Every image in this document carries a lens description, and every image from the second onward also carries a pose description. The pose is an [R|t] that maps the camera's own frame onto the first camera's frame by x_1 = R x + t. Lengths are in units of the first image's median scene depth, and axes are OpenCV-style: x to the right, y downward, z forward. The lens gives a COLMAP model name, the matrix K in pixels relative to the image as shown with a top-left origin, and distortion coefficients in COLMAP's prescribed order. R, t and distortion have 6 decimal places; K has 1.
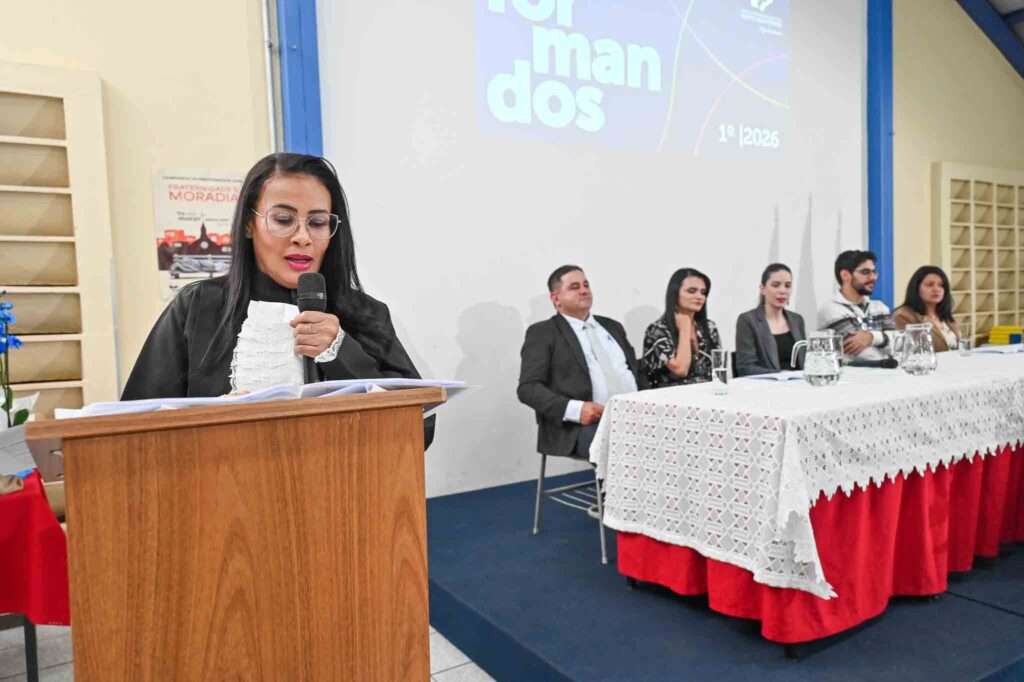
lens RADIAL K [[758.5, 0, 519.7], [0, 758.5, 343.9], [0, 0, 1]] dist [0.017888, -0.014696]
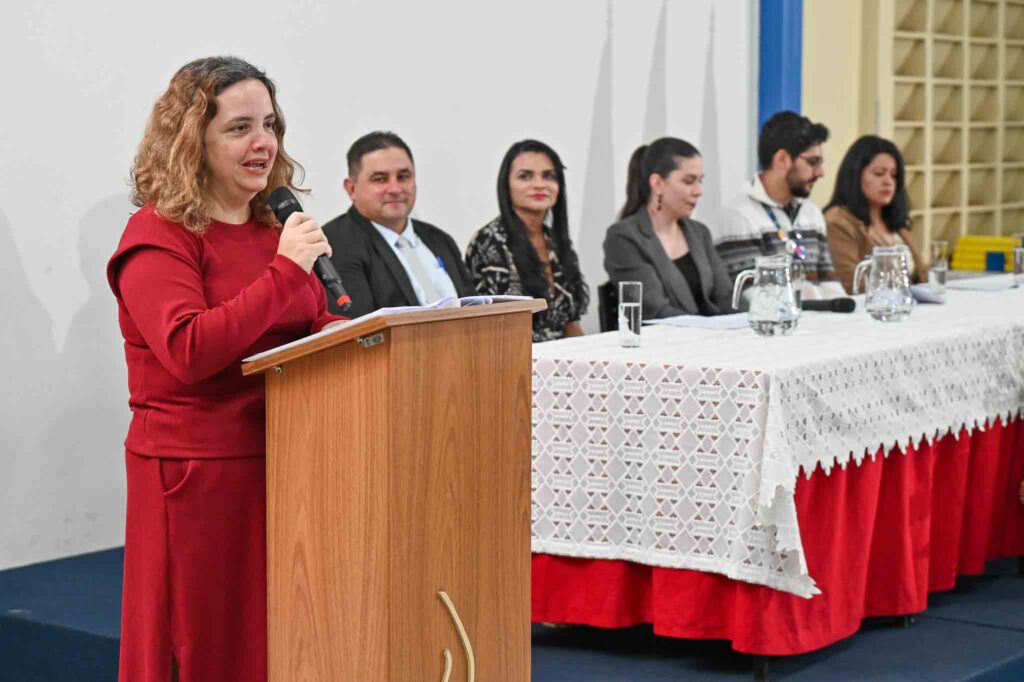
lens RADIAL K [[2858.4, 0, 520.6], [0, 2858.4, 347.2], [0, 0, 1]] dist [0.054290, 0.000000]
pose [[0.911729, -0.001406, 0.410789, -0.953102], [-0.014240, 0.999285, 0.035026, -0.024863], [-0.410545, -0.037784, 0.911057, -1.380335]]
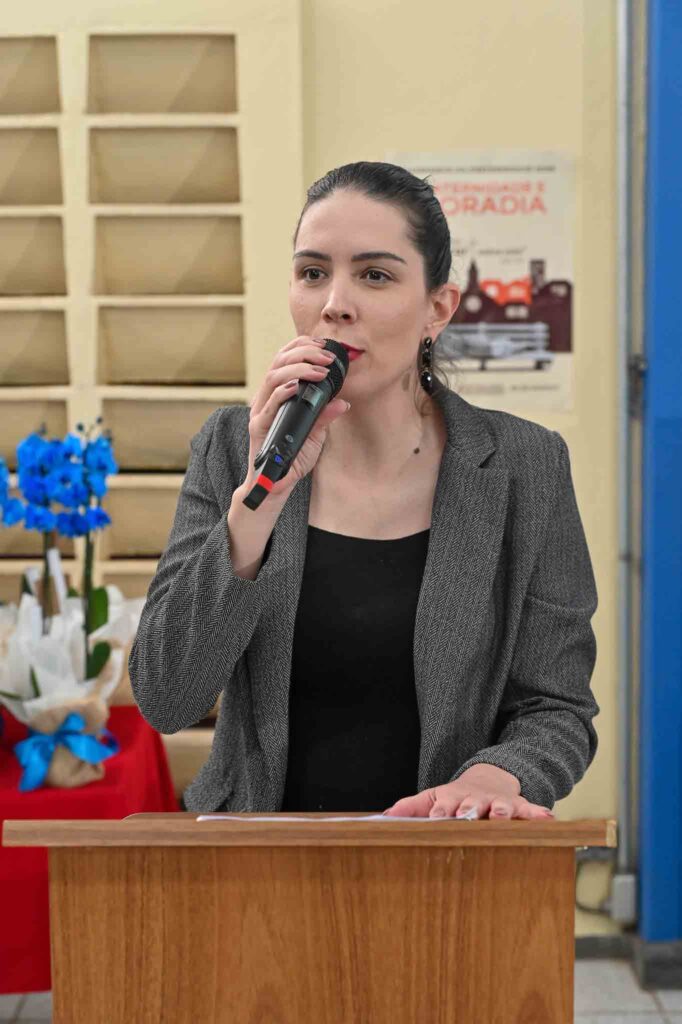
lens RADIAL K [[1857.9, 0, 351.8], [0, 1857.9, 577.0], [0, 0, 1]] dist [0.010800, 0.000000]
pose [[0.867552, 0.094921, -0.488204, 0.160477], [-0.047296, 0.992915, 0.109006, -0.108881], [0.495092, -0.071479, 0.865895, -0.122579]]
